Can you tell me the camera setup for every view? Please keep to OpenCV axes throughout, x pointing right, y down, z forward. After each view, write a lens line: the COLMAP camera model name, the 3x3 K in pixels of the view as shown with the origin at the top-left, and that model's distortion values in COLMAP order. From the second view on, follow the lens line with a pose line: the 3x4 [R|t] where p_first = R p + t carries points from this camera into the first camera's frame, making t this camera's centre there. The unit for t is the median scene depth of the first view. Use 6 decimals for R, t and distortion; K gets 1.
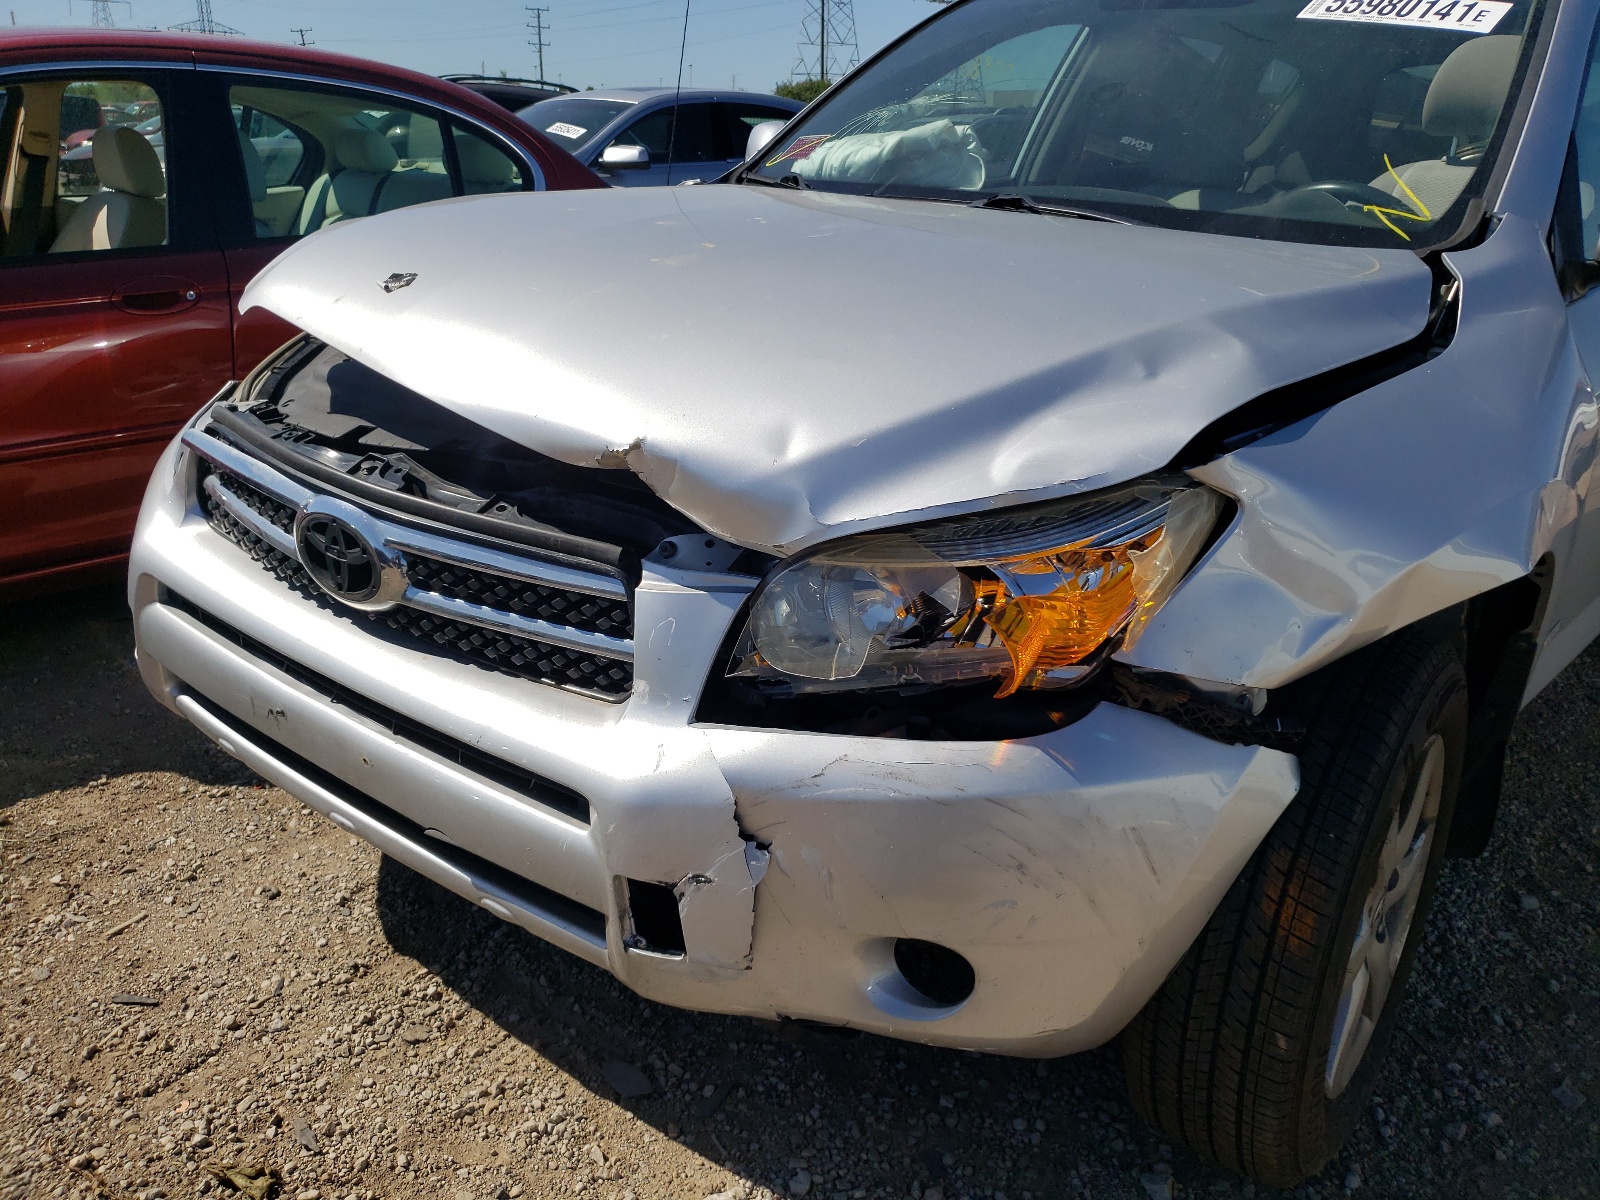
lens RADIAL K [[1573.9, 0, 828.4], [0, 1573.9, 597.0], [0, 0, 1]] dist [0.041966, 0.011390]
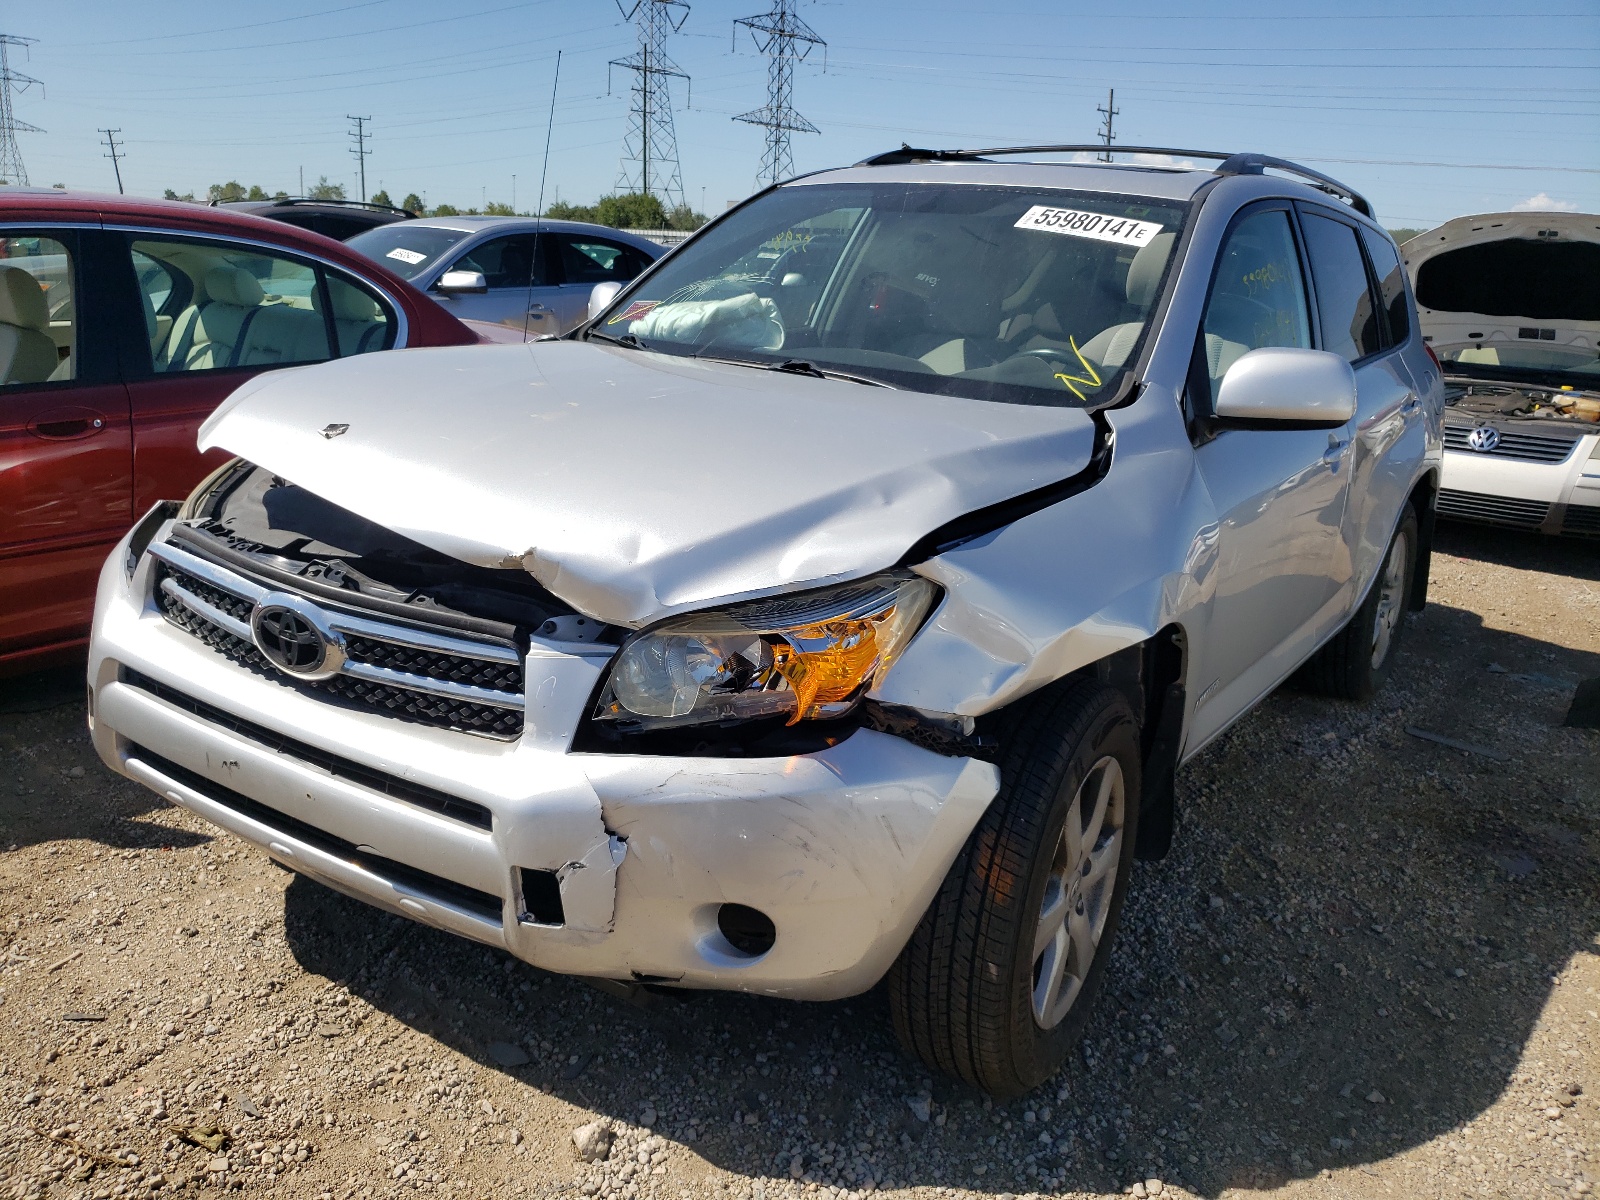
lens RADIAL K [[1573.9, 0, 828.4], [0, 1573.9, 597.0], [0, 0, 1]] dist [0.041966, 0.011390]
pose [[0.993944, -0.010956, 0.109337, -0.008065], [0.017875, 0.997885, -0.062501, 0.027171], [-0.108421, 0.064077, 0.992038, -0.317010]]
